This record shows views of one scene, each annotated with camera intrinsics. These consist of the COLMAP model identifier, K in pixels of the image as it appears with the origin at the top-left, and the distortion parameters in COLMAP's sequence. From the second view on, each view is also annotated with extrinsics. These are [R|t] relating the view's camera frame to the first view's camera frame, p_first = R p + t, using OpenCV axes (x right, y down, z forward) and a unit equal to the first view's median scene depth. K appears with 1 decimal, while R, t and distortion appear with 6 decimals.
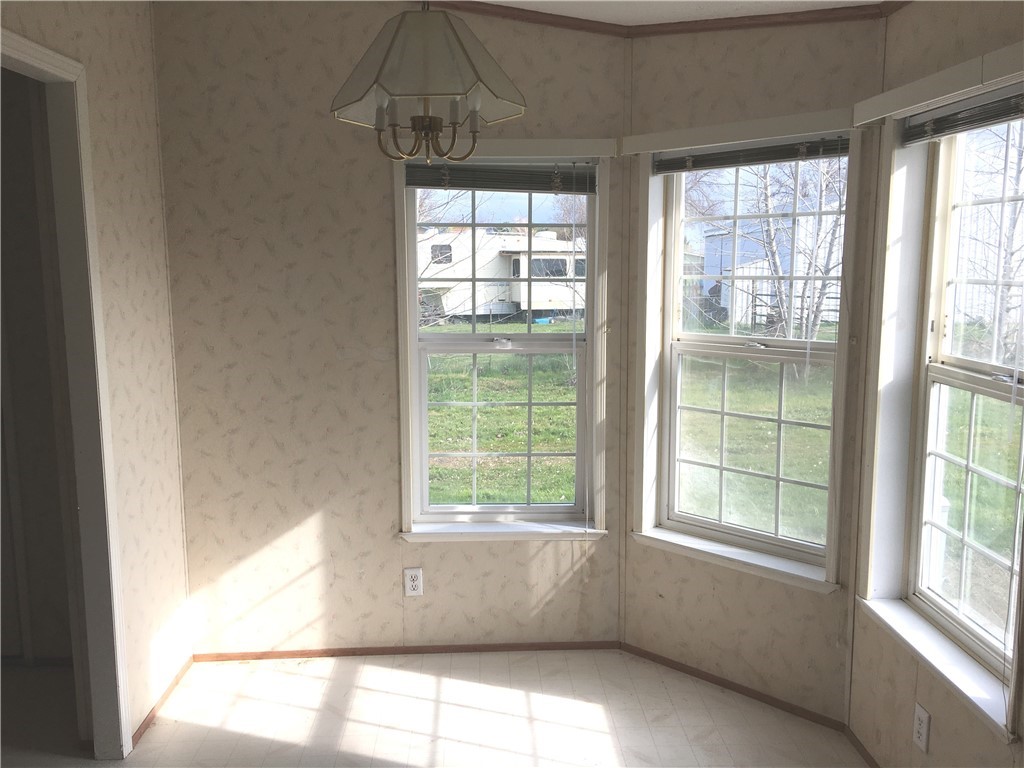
lens RADIAL K [[860.1, 0, 514.5], [0, 860.1, 391.8], [0, 0, 1]] dist [0.072836, -0.091713]
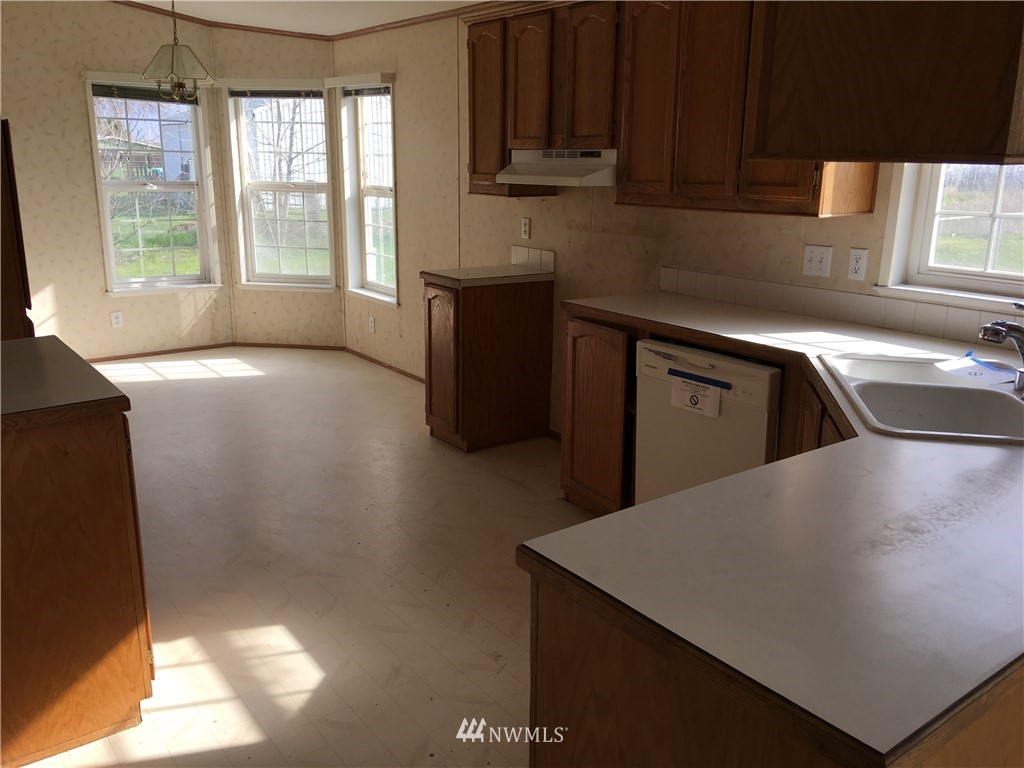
lens RADIAL K [[860.1, 0, 516.9], [0, 860.1, 389.0], [0, 0, 1]] dist [0.072836, -0.091713]
pose [[0.824574, -0.129901, 0.550640, -0.475522], [0.065900, 0.988711, 0.134563, 0.182858], [-0.561903, -0.074670, 0.823826, -1.057968]]
